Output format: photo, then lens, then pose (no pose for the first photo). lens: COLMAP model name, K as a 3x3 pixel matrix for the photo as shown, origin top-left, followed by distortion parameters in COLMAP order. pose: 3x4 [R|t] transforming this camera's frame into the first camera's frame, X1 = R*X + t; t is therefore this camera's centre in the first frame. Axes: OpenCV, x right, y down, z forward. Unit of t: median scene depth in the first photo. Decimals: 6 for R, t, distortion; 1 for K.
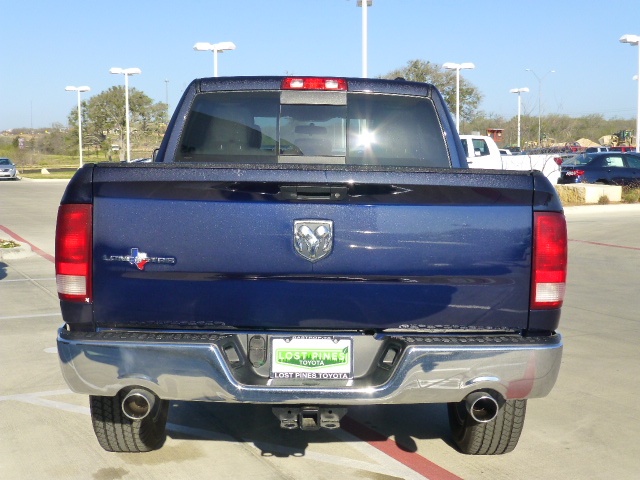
lens RADIAL K [[878.9, 0, 320.0], [0, 878.9, 241.7], [0, 0, 1]] dist [-0.033282, 0.000000]
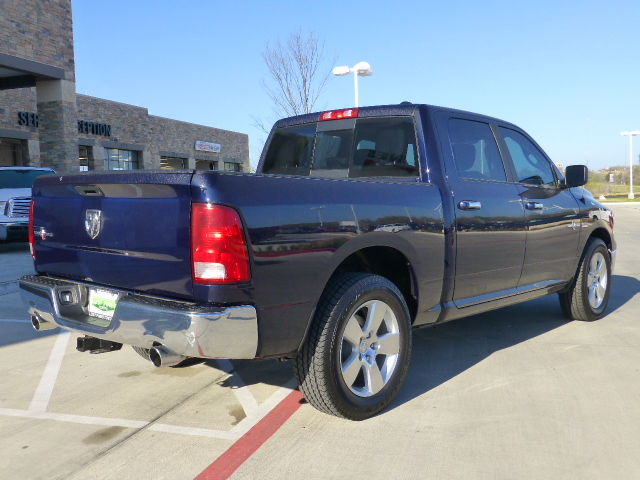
lens RADIAL K [[632.5, 0, 320.2], [0, 632.5, 237.2], [0, 0, 1]] dist [-0.003898, 0.000000]
pose [[0.729573, 0.021693, -0.683558, 0.716129], [-0.035526, 0.999350, -0.006202, 0.011386], [0.682979, 0.028809, 0.729870, 0.357884]]
